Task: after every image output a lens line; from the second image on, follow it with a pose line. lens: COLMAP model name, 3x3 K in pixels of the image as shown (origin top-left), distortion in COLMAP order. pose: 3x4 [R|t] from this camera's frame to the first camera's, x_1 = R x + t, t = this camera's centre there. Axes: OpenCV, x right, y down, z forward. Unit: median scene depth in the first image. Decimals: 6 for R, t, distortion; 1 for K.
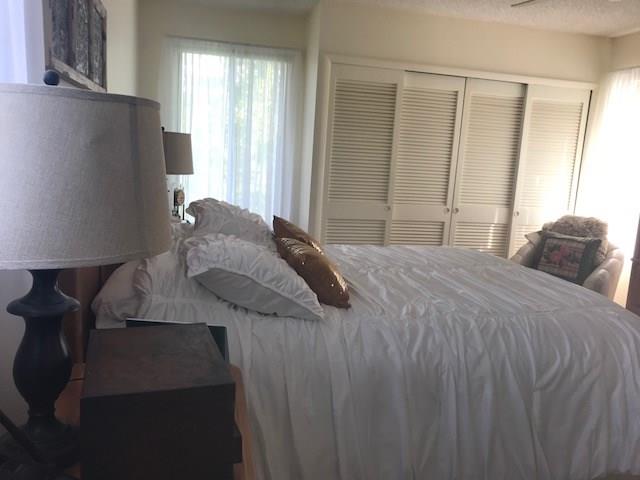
lens RADIAL K [[520.1, 0, 321.2], [0, 520.1, 240.1], [0, 0, 1]] dist [-0.003515, 0.000685]
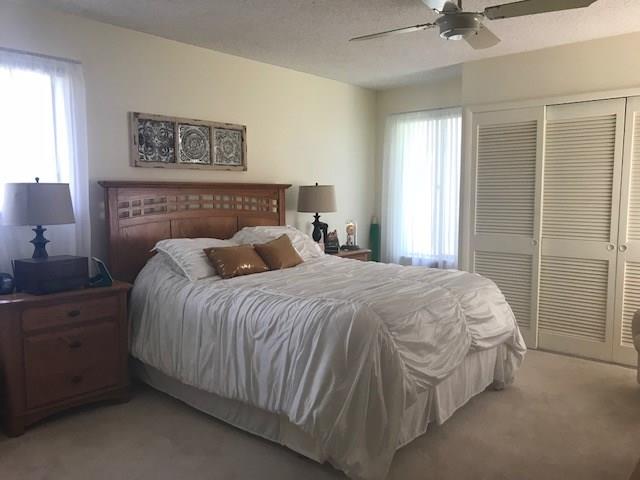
lens RADIAL K [[520.1, 0, 320.7], [0, 520.1, 240.5], [0, 0, 1]] dist [-0.003515, 0.000685]
pose [[0.576334, 0.014386, -0.817088, 0.704345], [-0.095145, 0.994227, -0.049606, 0.022500], [0.811657, 0.106332, 0.574375, 0.095928]]
